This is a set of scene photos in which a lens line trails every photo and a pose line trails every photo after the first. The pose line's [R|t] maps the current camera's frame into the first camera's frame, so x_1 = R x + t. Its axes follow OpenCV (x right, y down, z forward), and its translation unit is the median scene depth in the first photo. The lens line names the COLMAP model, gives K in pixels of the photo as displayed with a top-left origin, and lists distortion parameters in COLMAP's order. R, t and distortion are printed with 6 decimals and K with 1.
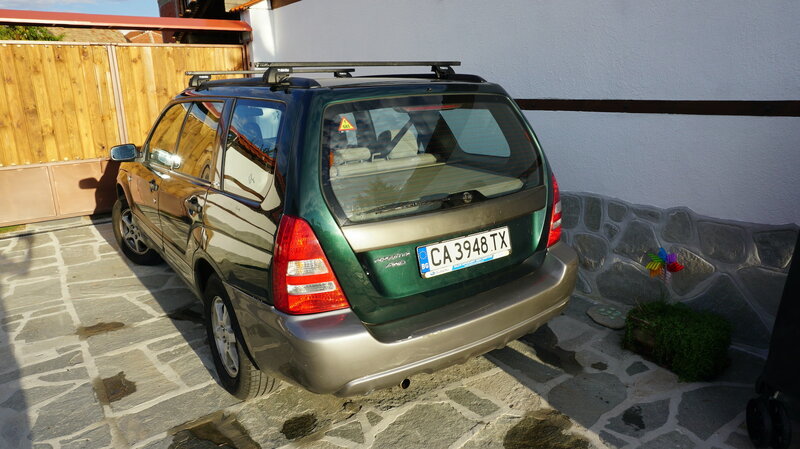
lens RADIAL K [[520.9, 0, 400.0], [0, 520.9, 224.5], [0, 0, 1]] dist [-0.064079, 0.031705]
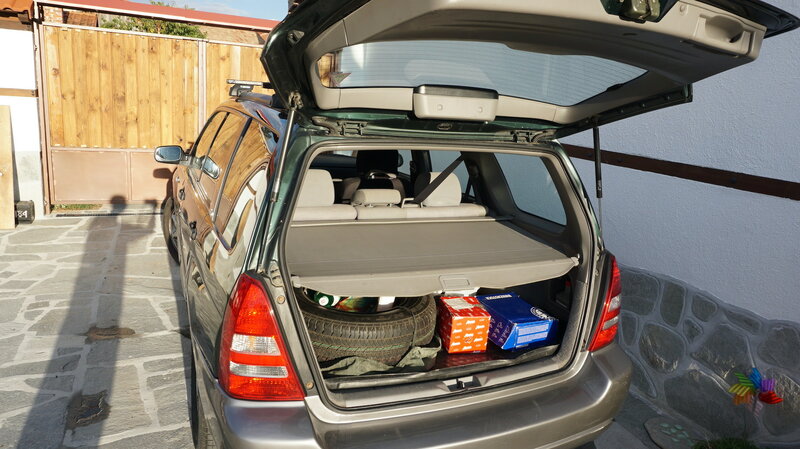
lens RADIAL K [[520.9, 0, 400.0], [0, 520.9, 224.5], [0, 0, 1]] dist [-0.064079, 0.031705]
pose [[0.972402, 0.148534, -0.179921, 0.087493], [-0.152753, 0.988216, -0.009746, -0.071873], [0.176353, 0.036961, 0.983633, 0.135891]]
